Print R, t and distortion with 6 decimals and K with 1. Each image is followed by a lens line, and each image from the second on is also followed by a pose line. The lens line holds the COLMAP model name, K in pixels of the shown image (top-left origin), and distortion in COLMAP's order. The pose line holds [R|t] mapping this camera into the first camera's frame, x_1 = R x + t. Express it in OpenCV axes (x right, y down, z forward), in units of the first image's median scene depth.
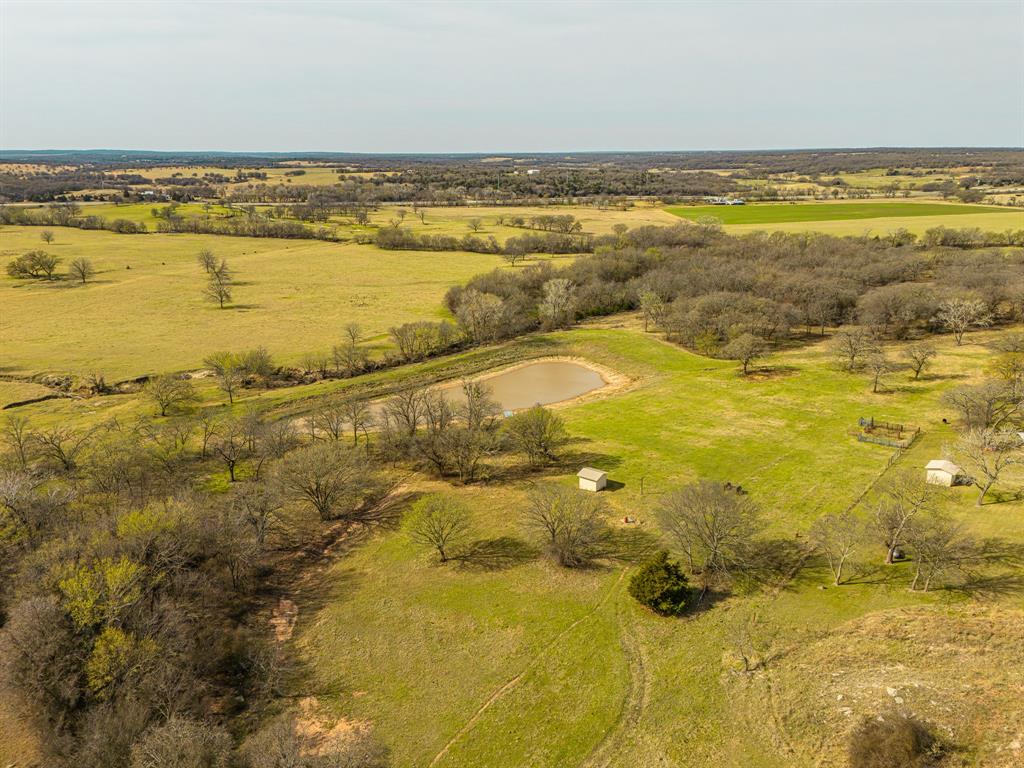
lens RADIAL K [[712.8, 0, 513.6], [0, 712.8, 382.5], [0, 0, 1]] dist [0.067802, -0.038360]
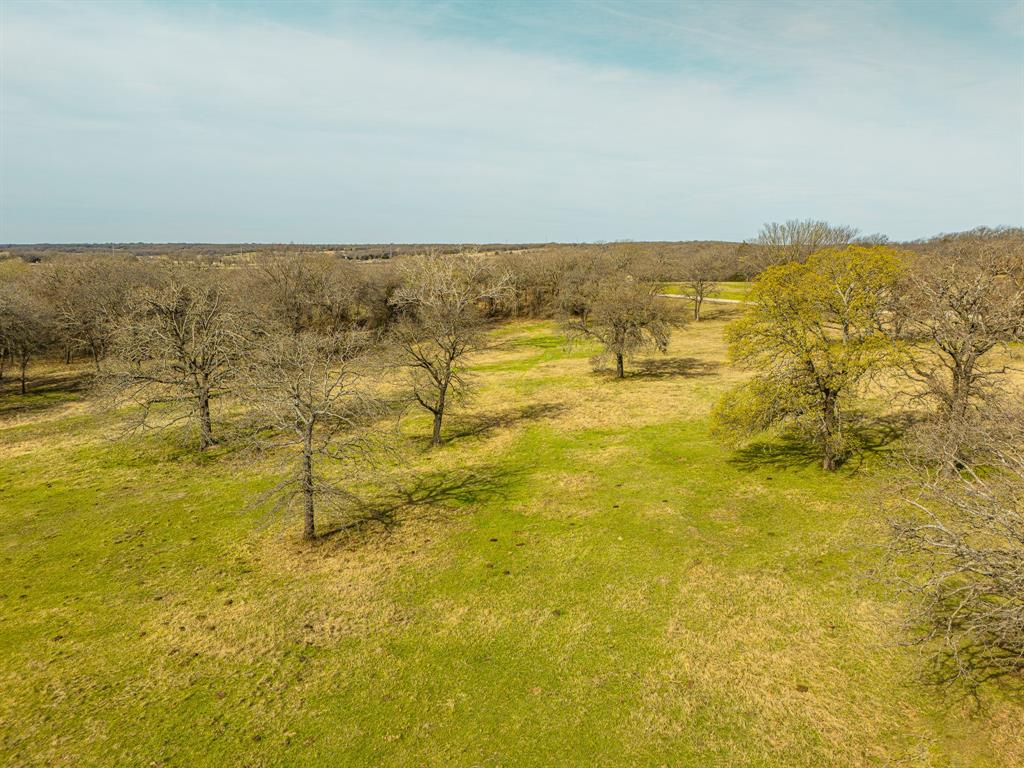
lens RADIAL K [[712.8, 0, 512.4], [0, 712.8, 384.7], [0, 0, 1]] dist [0.067802, -0.038360]
pose [[0.705149, -0.105884, 0.701109, 0.077815], [0.197096, 0.979090, -0.050367, -0.001184], [-0.681116, 0.173702, 0.711273, 0.156732]]
